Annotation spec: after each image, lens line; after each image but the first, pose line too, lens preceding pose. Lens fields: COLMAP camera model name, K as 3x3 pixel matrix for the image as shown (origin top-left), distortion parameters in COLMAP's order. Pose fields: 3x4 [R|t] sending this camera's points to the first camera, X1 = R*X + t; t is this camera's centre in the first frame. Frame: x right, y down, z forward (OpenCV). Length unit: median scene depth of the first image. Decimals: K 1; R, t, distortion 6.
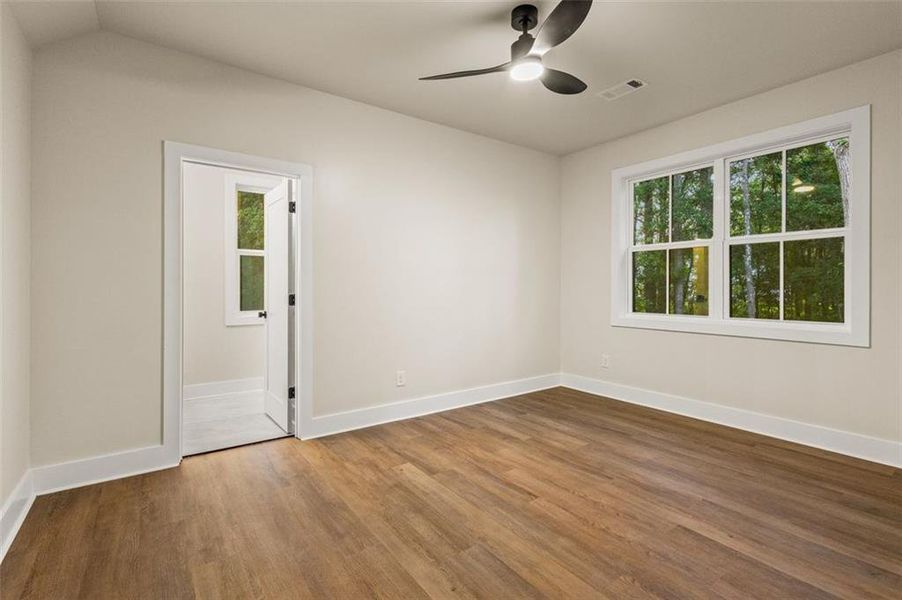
lens RADIAL K [[413.9, 0, 451.0], [0, 413.9, 300.0], [0, 0, 1]] dist [0.013318, -0.003885]
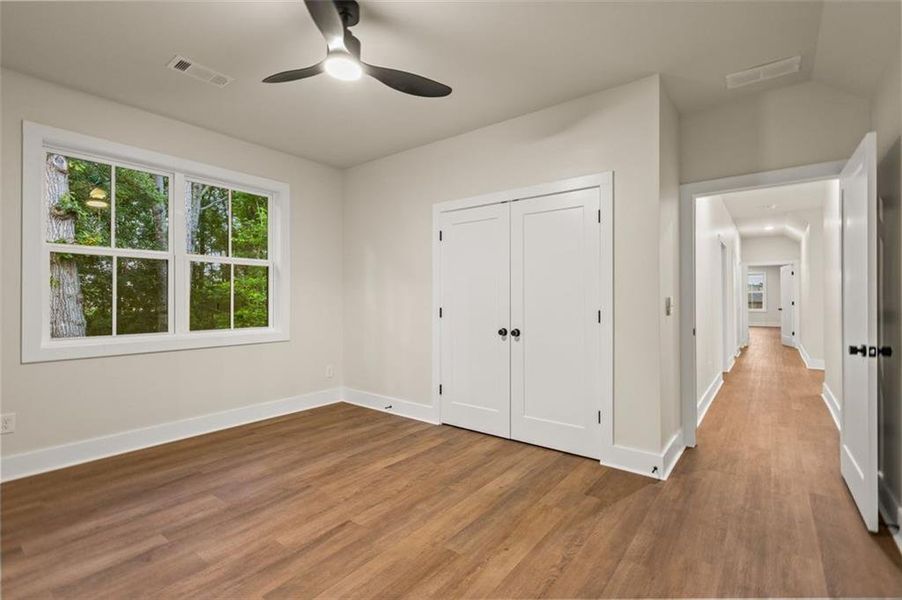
lens RADIAL K [[413.9, 0, 451.0], [0, 413.9, 300.0], [0, 0, 1]] dist [0.013318, -0.003885]
pose [[-0.287276, 0.002547, 0.957844, -0.636203], [0.031628, 0.999476, 0.006828, -0.027019], [-0.957325, 0.032257, -0.287206, 0.846230]]
